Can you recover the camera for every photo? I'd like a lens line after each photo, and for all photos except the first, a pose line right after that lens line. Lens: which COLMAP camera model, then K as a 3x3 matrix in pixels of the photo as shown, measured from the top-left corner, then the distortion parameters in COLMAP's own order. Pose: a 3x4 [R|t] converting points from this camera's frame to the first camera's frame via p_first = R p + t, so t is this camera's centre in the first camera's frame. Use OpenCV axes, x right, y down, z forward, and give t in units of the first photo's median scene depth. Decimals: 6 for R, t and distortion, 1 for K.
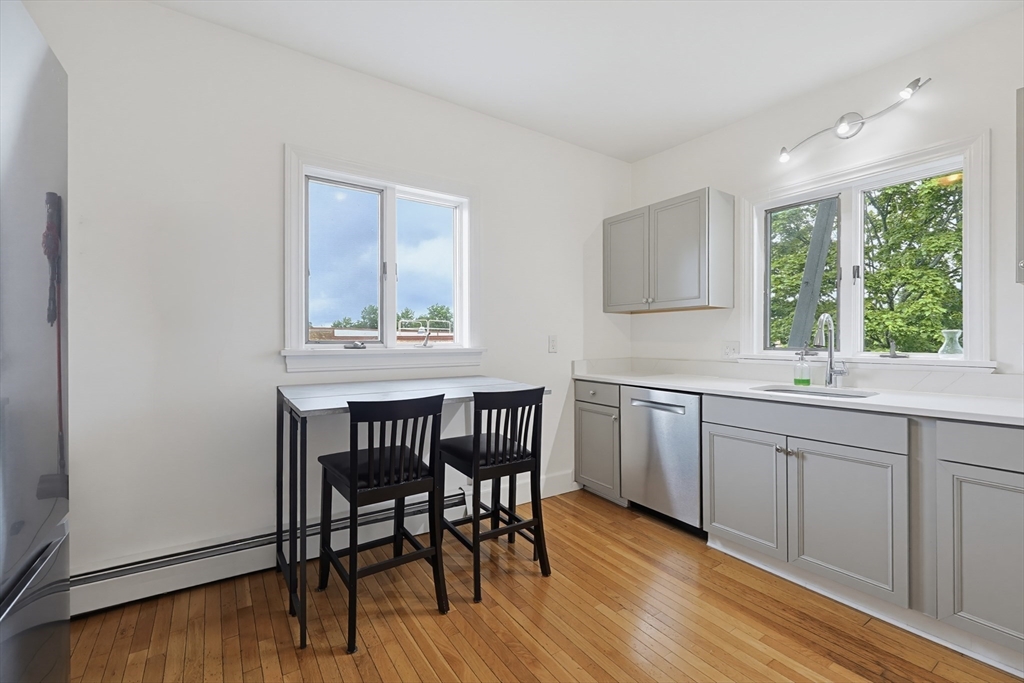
lens RADIAL K [[448.7, 0, 512.7], [0, 448.7, 343.1], [0, 0, 1]] dist [0.000647, 0.000220]
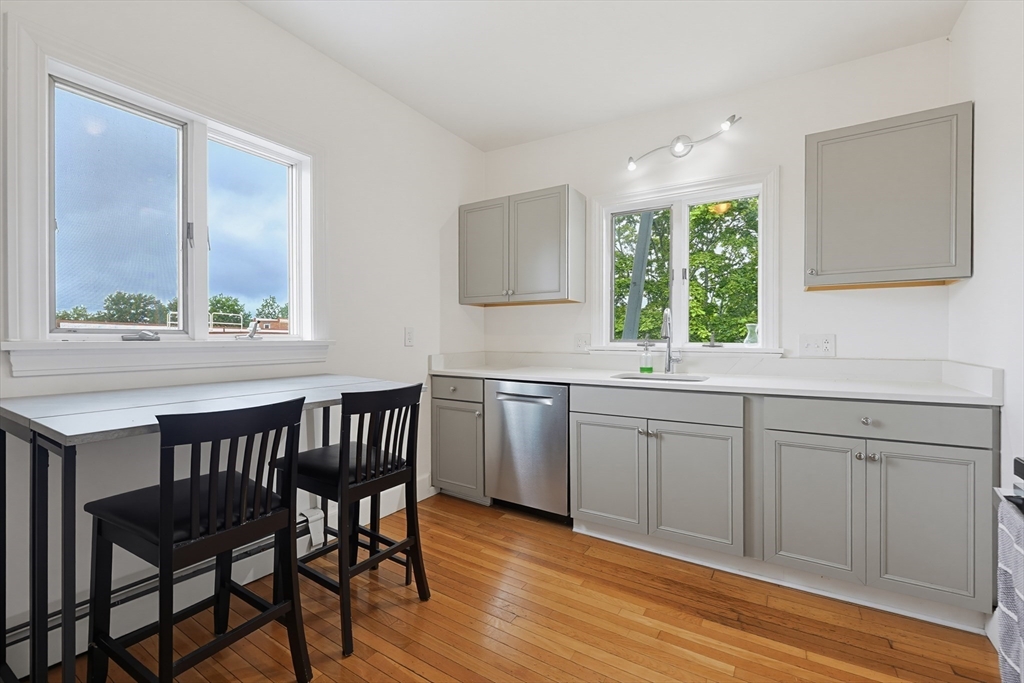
lens RADIAL K [[448.7, 0, 521.7], [0, 448.7, 341.3], [0, 0, 1]] dist [0.000647, 0.000220]
pose [[0.911003, -0.002597, 0.412391, -0.104818], [0.001985, 0.999996, 0.001911, 0.014229], [-0.412395, -0.000922, 0.911005, 0.121030]]
